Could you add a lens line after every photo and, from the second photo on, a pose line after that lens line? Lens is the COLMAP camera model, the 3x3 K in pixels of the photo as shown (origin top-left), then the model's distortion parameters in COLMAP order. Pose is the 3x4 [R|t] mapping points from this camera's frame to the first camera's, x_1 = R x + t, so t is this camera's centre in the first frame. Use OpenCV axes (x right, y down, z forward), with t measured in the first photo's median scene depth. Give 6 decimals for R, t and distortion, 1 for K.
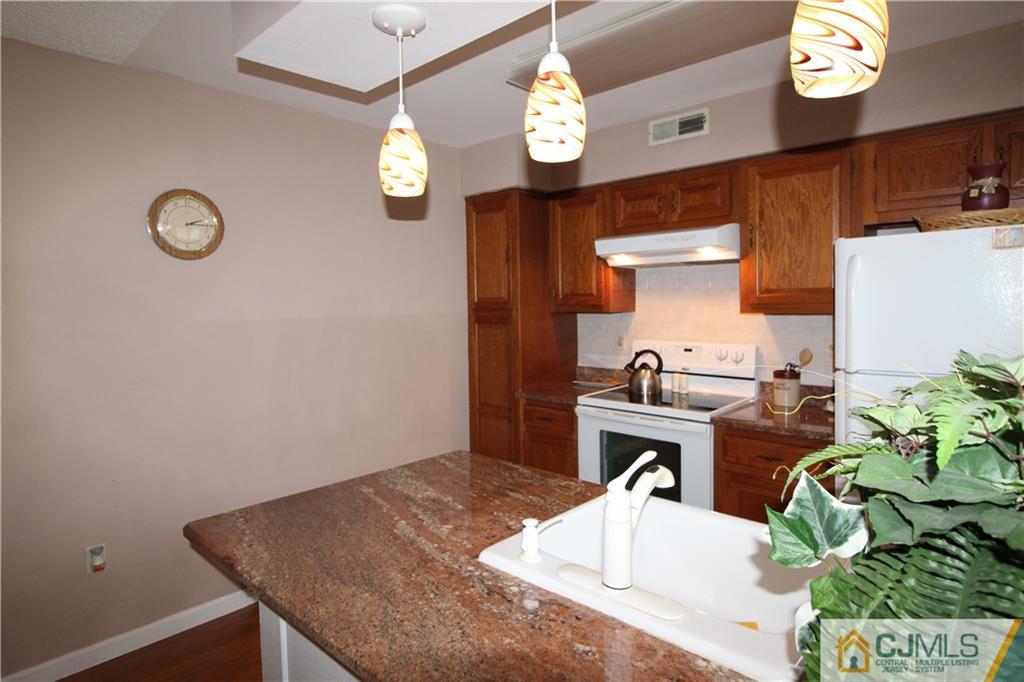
lens RADIAL K [[560.8, 0, 508.5], [0, 560.8, 323.9], [0, 0, 1]] dist [0.013787, -0.017598]
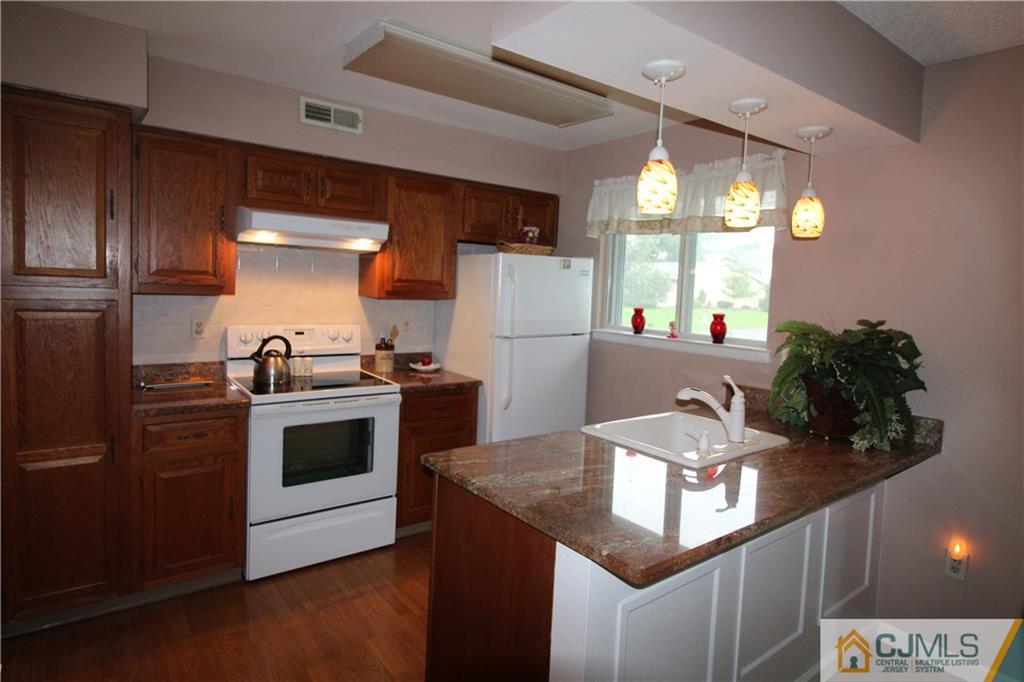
lens RADIAL K [[545.7, 0, 508.6], [0, 545.7, 322.5], [0, 0, 1]] dist [-0.001351, -0.001251]
pose [[0.193740, -0.039549, 0.980255, -0.611943], [0.001484, 0.999198, 0.040020, -0.011928], [-0.981052, -0.006299, 0.193643, 0.475754]]
